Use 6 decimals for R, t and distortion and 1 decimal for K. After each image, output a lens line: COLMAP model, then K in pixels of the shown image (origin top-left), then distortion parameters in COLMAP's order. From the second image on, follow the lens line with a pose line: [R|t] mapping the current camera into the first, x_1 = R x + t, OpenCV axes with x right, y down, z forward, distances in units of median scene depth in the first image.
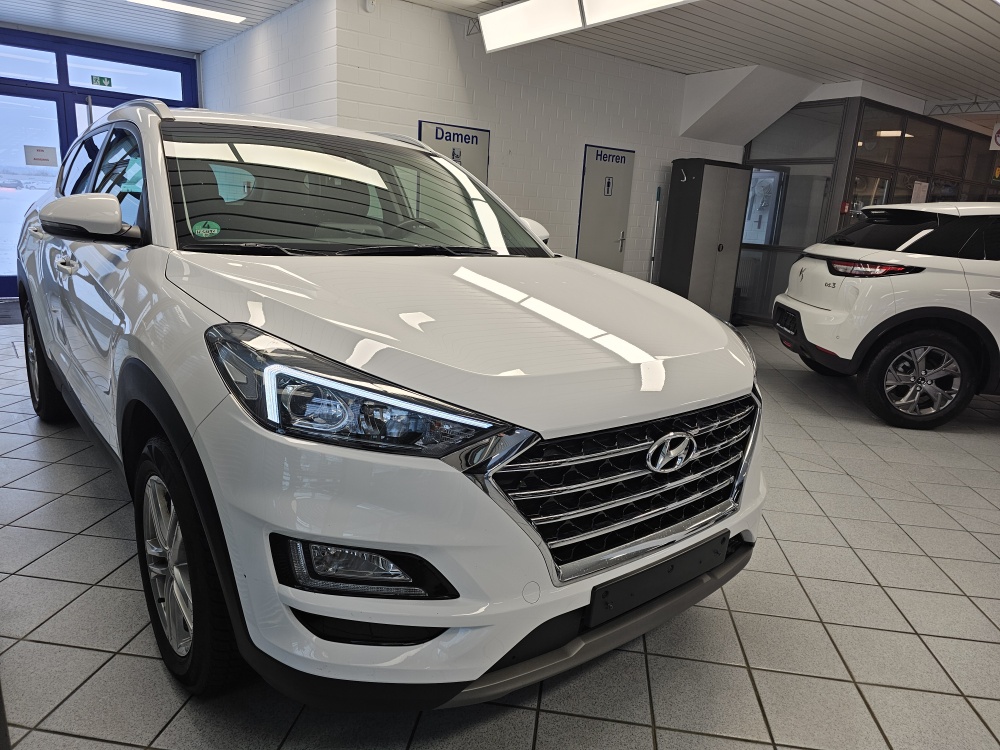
lens RADIAL K [[696.2, 0, 501.1], [0, 696.2, 368.7], [0, 0, 1]] dist [0.049523, -0.055421]
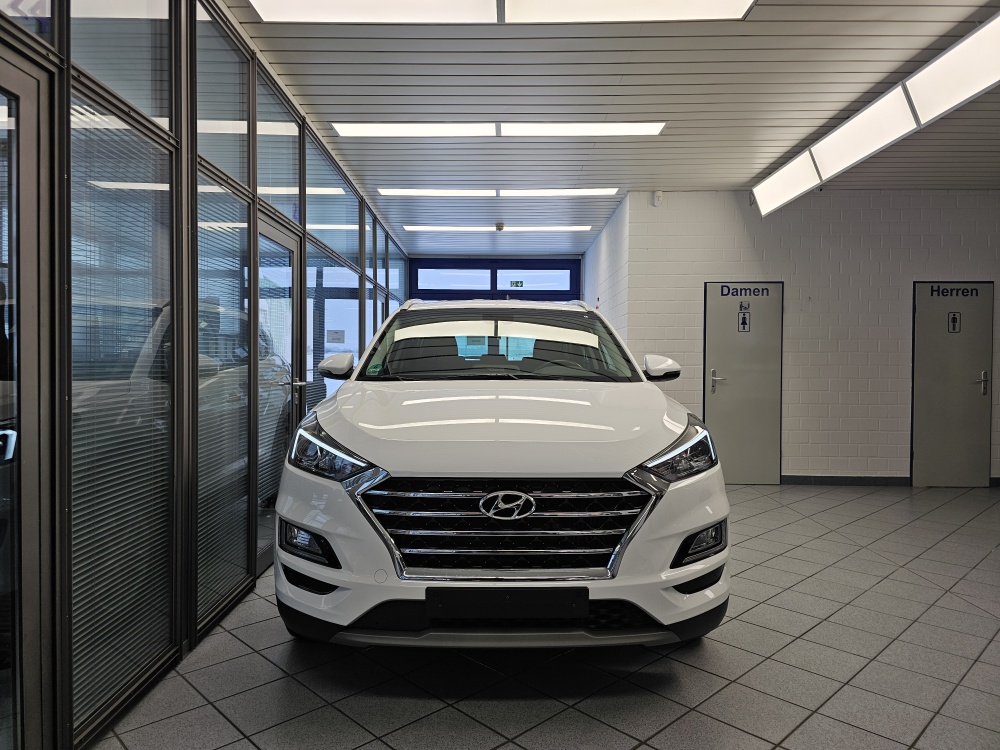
lens RADIAL K [[696.2, 0, 501.1], [0, 696.2, 368.7], [0, 0, 1]] dist [0.049523, -0.055421]
pose [[0.763940, -0.046443, -0.643614, 0.350008], [-0.104666, 0.975280, -0.194610, 0.038953], [0.636742, 0.216035, 0.740195, -0.024210]]
